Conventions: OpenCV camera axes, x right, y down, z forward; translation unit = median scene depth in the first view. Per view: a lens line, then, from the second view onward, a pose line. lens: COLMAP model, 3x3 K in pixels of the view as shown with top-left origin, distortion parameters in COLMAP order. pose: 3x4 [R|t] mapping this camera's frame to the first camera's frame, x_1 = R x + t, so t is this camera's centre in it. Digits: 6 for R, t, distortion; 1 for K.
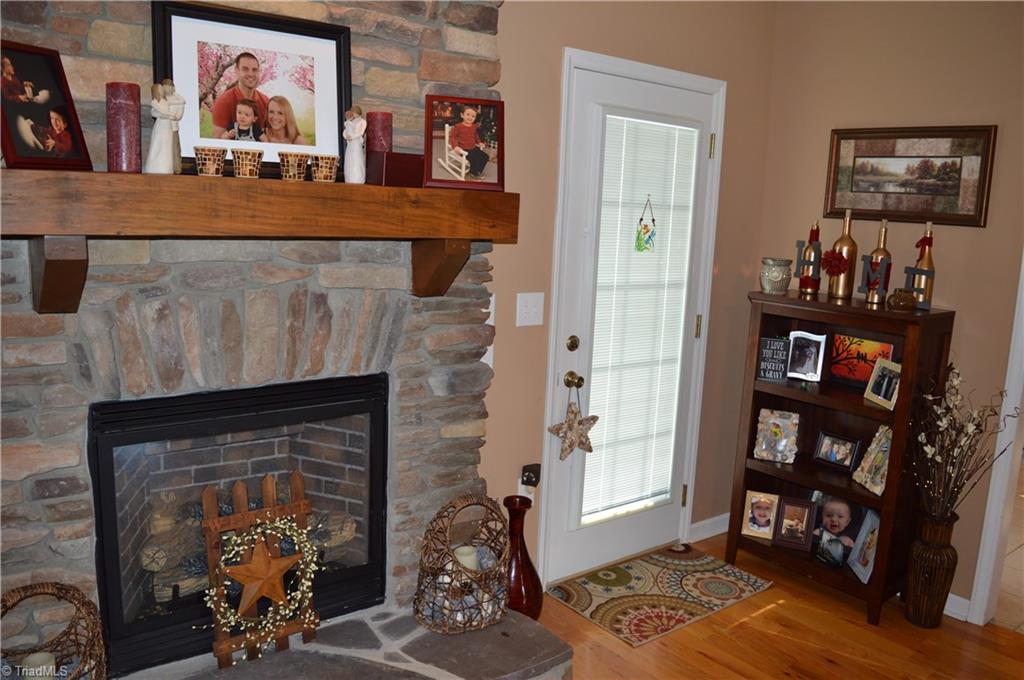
lens RADIAL K [[811.1, 0, 513.3], [0, 811.1, 342.3], [0, 0, 1]] dist [-0.084852, 0.003164]
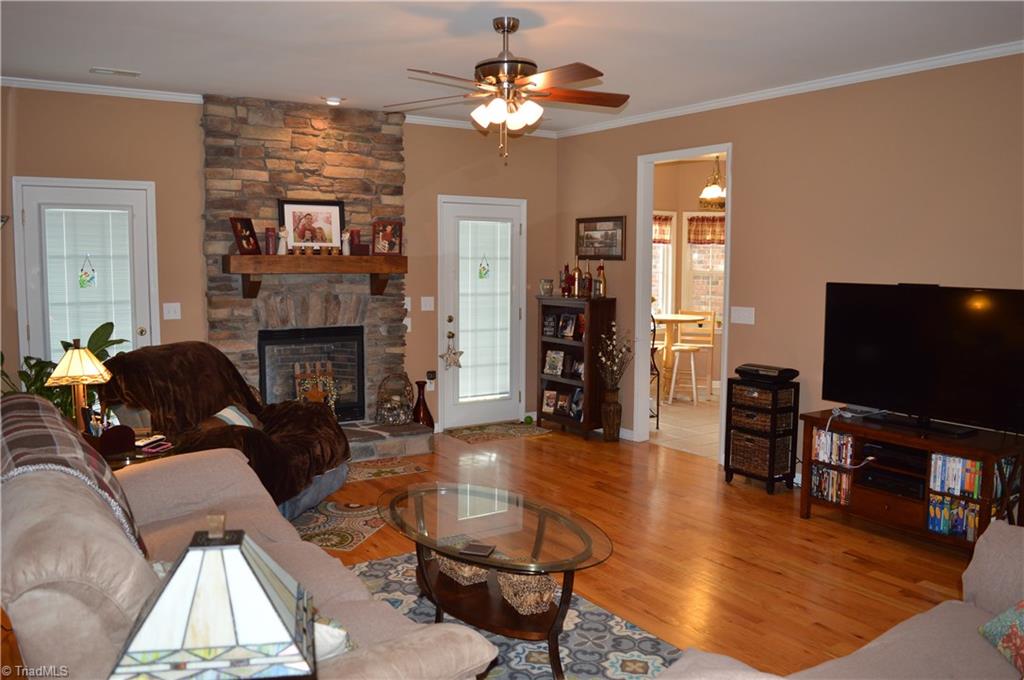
lens RADIAL K [[811.1, 0, 510.6], [0, 811.1, 340.5], [0, 0, 1]] dist [-0.084852, 0.003164]
pose [[0.995027, -0.030529, -0.094811, 0.559475], [0.023539, 0.996982, -0.073980, 0.286782], [0.096783, 0.071380, 0.992743, -1.531771]]
